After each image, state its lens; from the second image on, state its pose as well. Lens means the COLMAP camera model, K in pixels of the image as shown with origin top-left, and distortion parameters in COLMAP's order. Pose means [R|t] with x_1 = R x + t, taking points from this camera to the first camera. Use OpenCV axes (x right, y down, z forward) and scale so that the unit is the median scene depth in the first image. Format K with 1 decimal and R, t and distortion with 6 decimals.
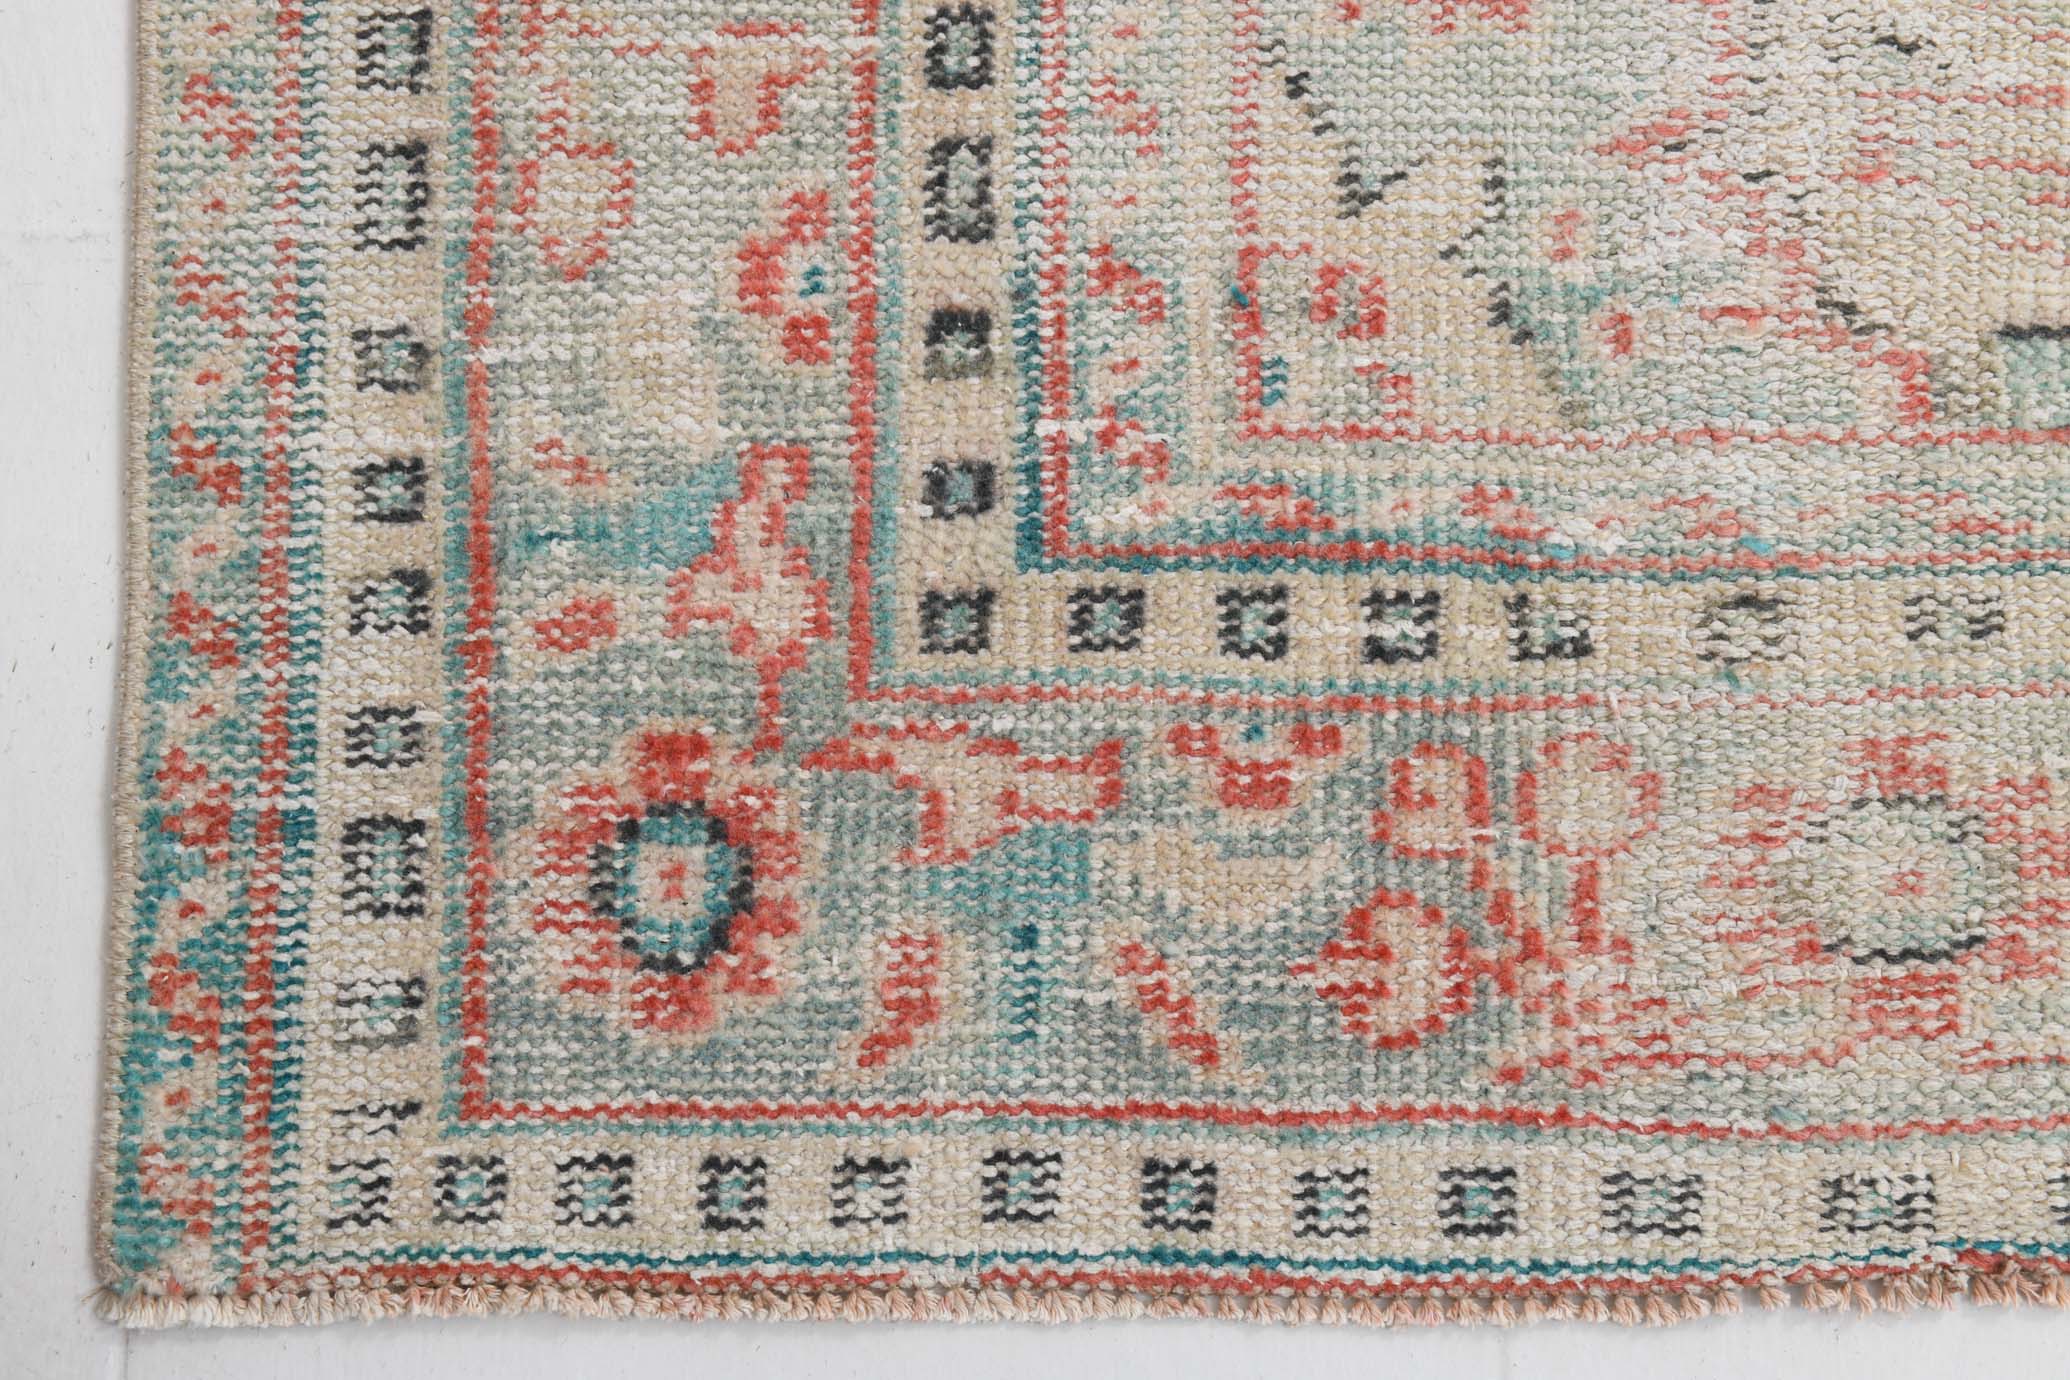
lens RADIAL K [[3412.6, 0, 1035.0], [0, 3412.6, 690.0], [0, 0, 1]] dist [0.142610, -0.266483]
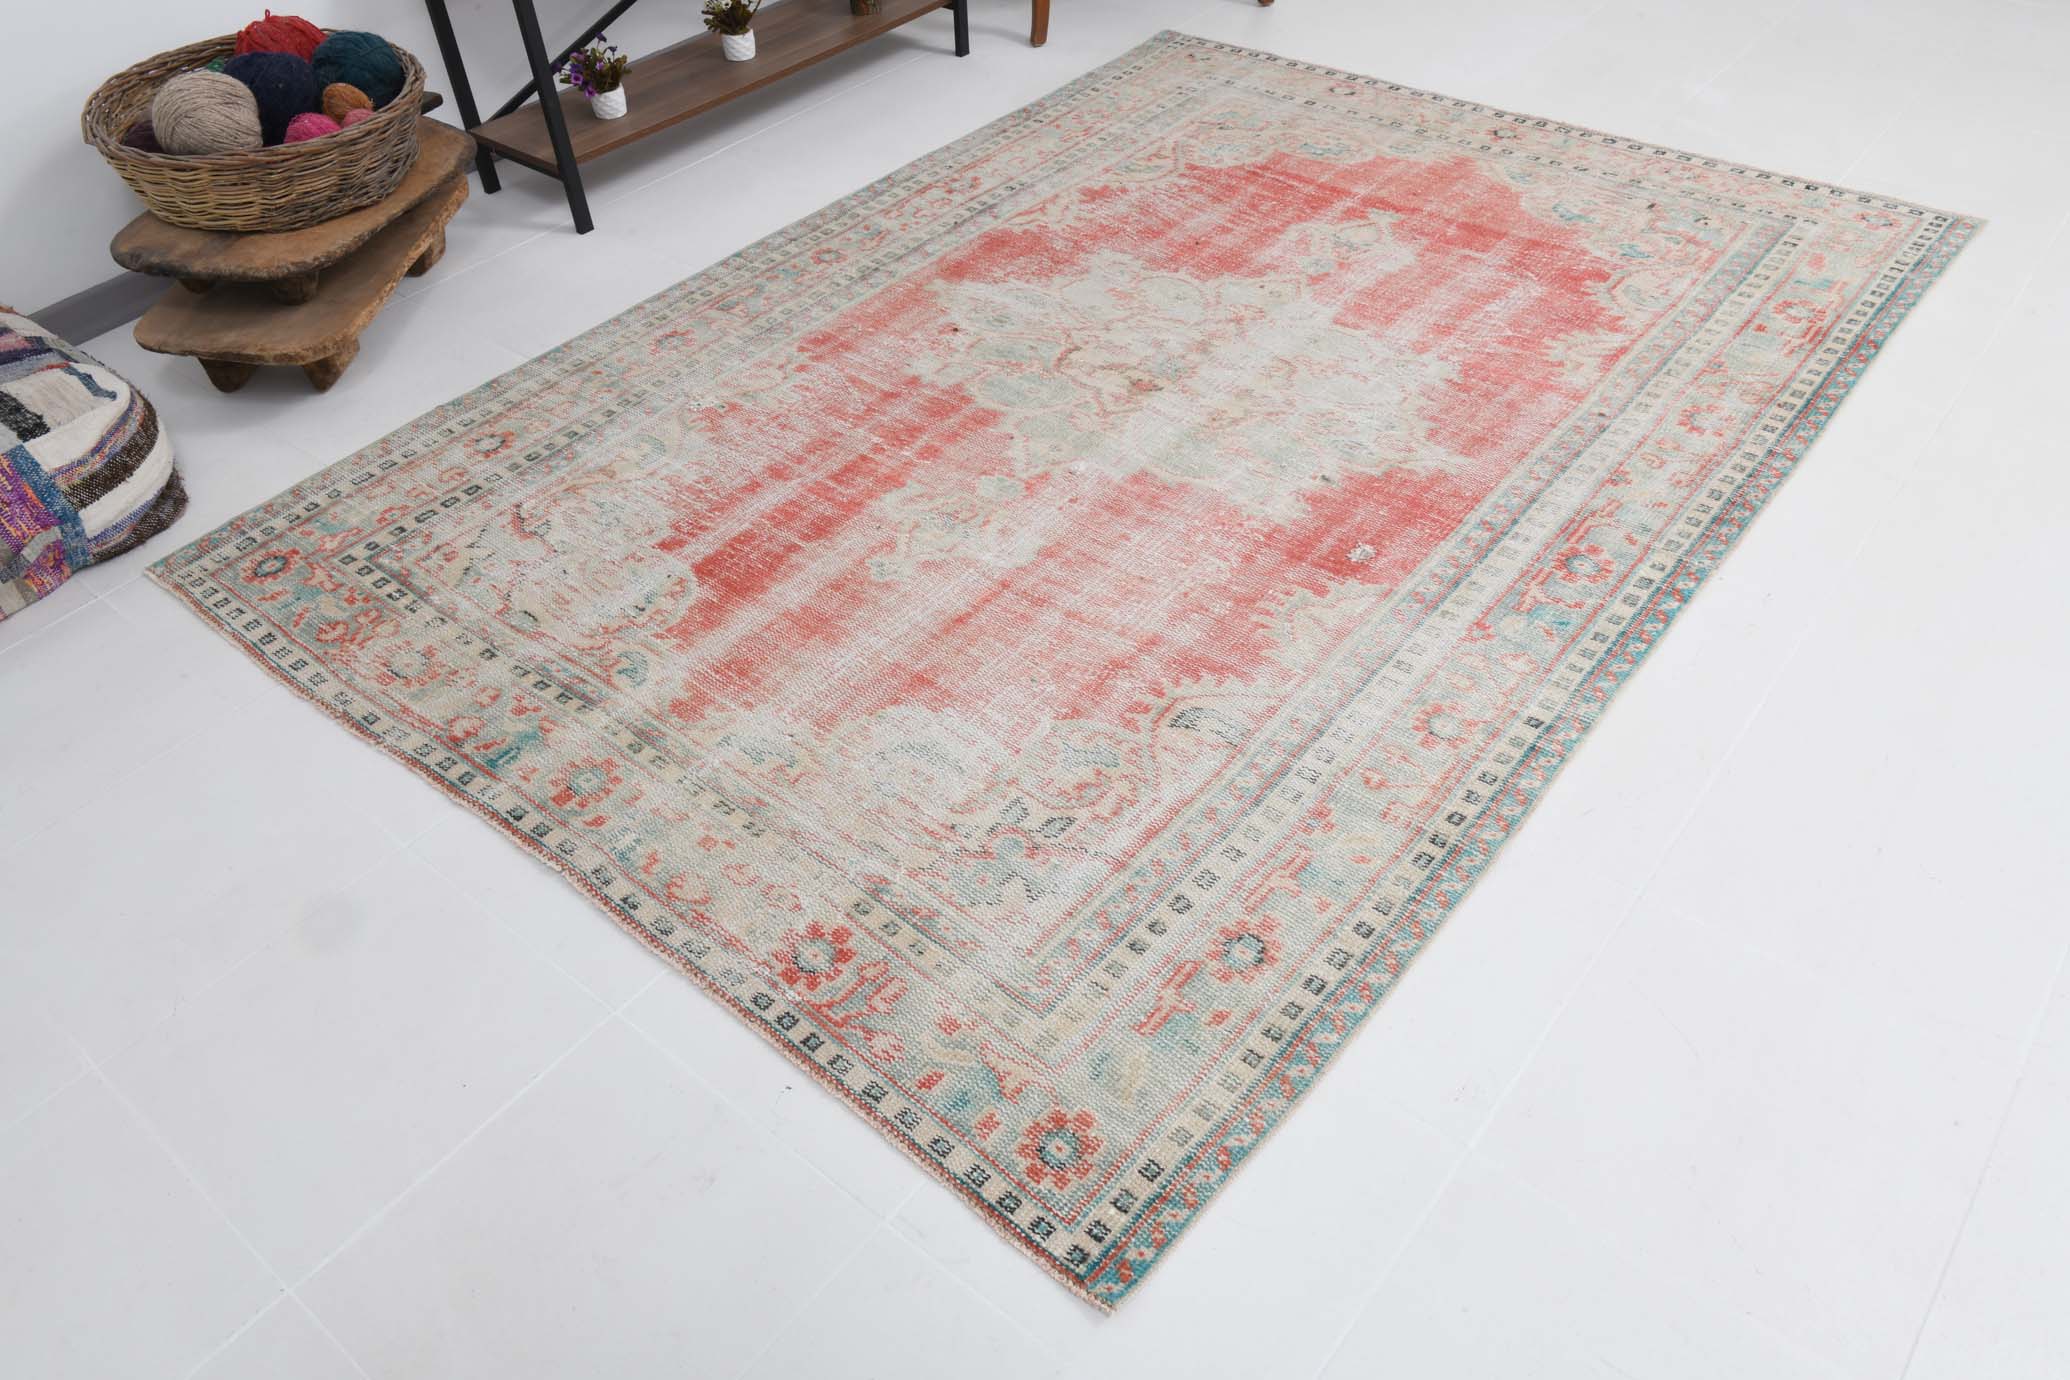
lens RADIAL K [[1524.2, 0, 1035.0], [0, 1524.2, 690.0], [0, 0, 1]] dist [-0.038009, -0.003981]
pose [[0.767651, 0.405139, -0.496562, 1.921224], [-0.622347, 0.656194, -0.426725, 0.421947], [0.152958, 0.636610, 0.755865, -0.379642]]
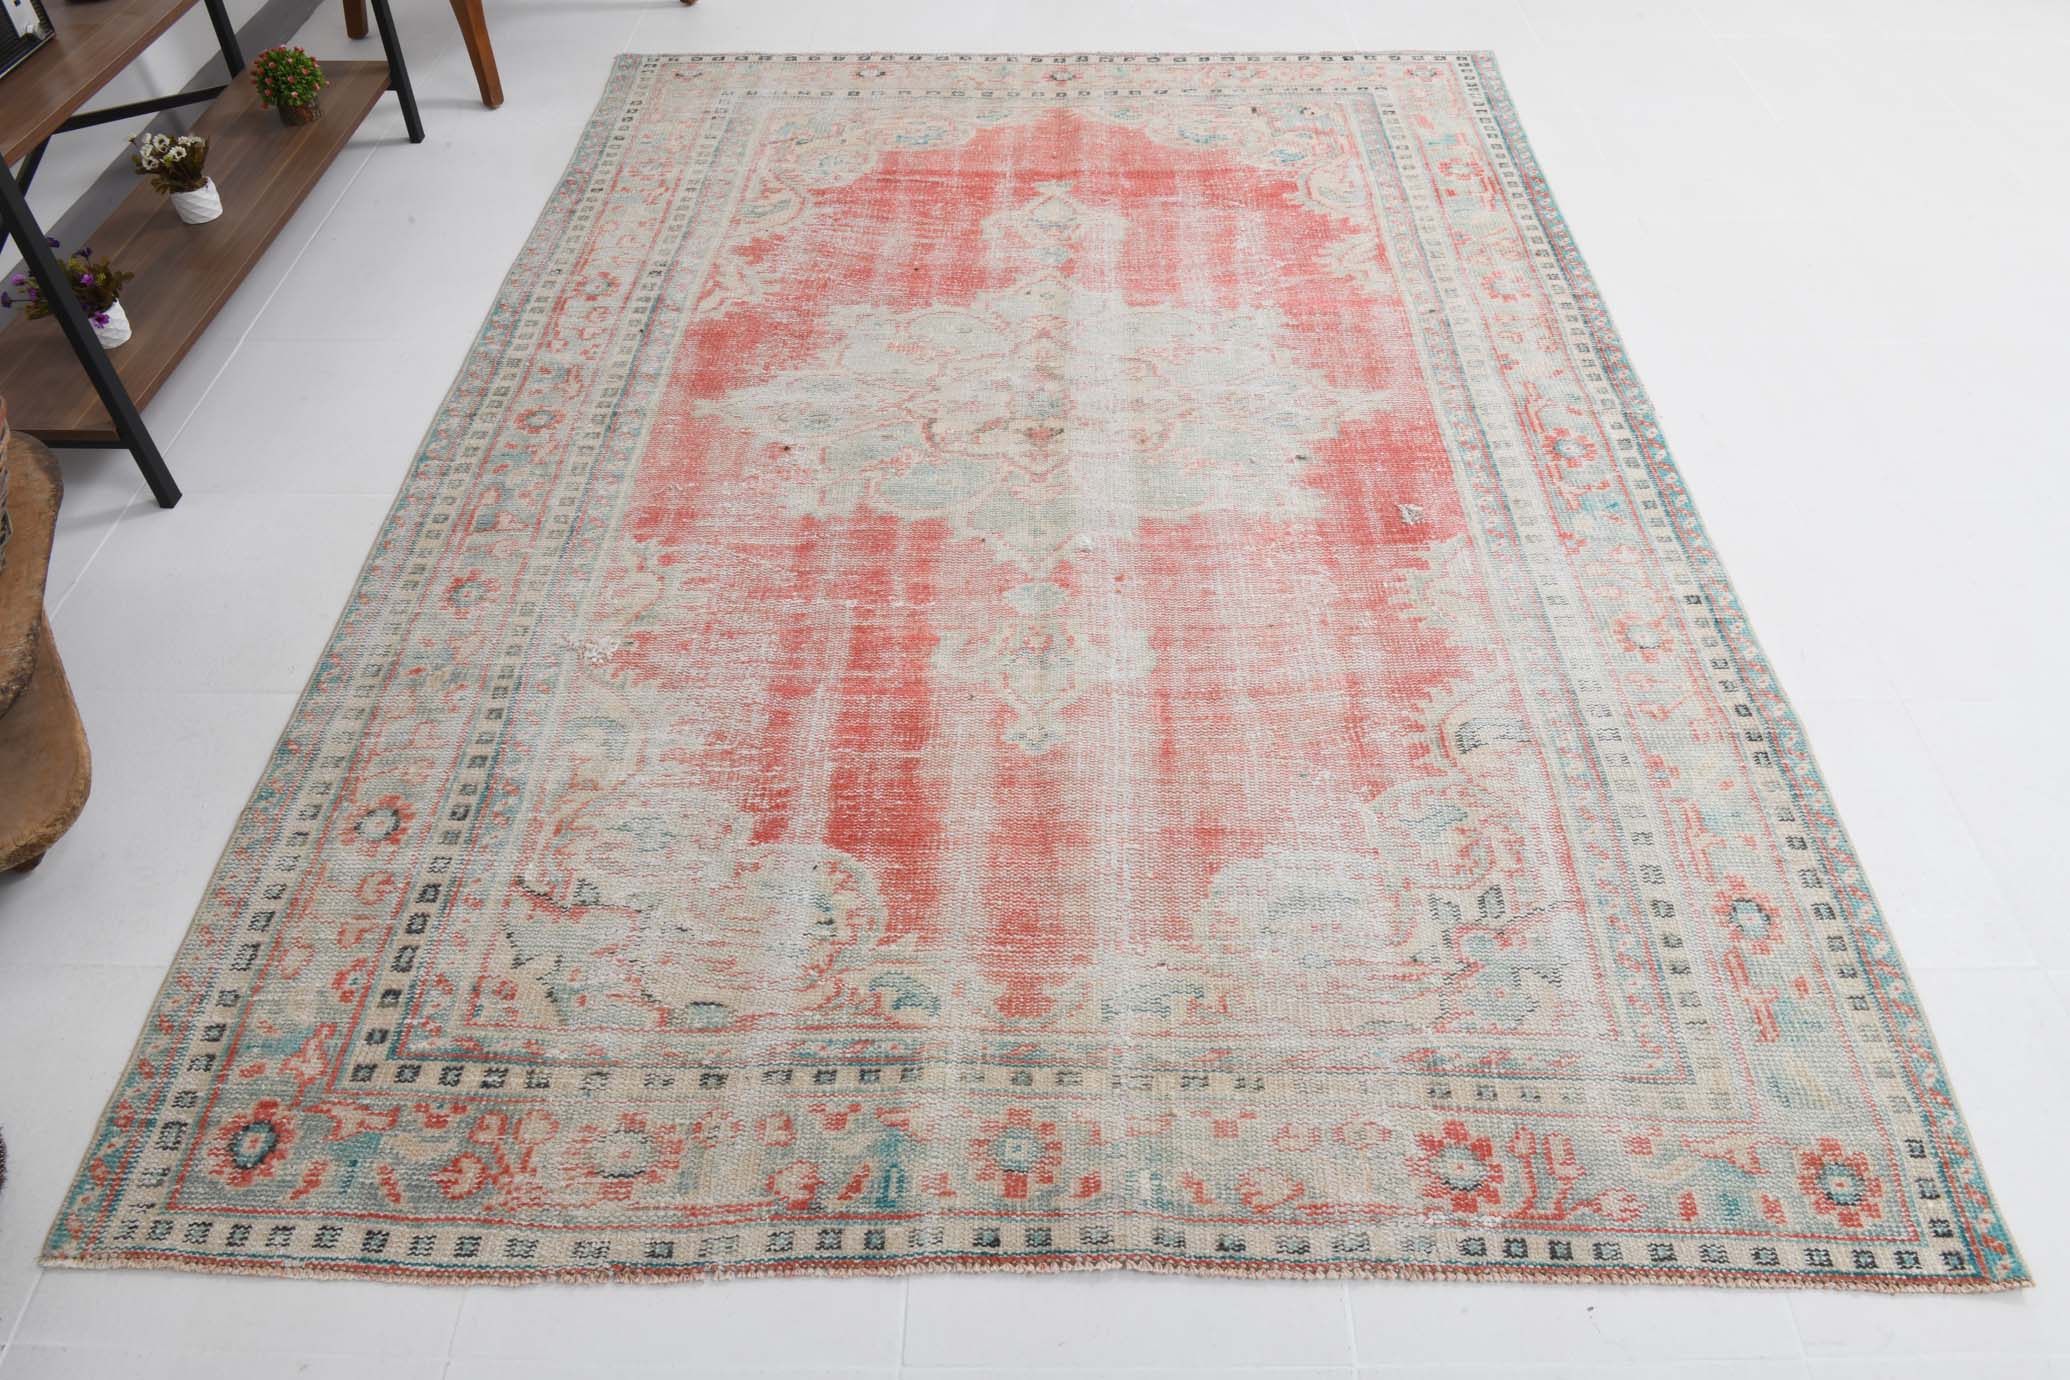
lens RADIAL K [[1465.7, 0, 1041.4], [0, 1465.7, 685.9], [0, 0, 1]] dist [-0.047076, -0.006585]
pose [[0.999884, 0.009923, -0.011598, 0.659212], [-0.014724, 0.827285, -0.561589, 0.454977], [0.004023, 0.561695, 0.827335, -0.377570]]
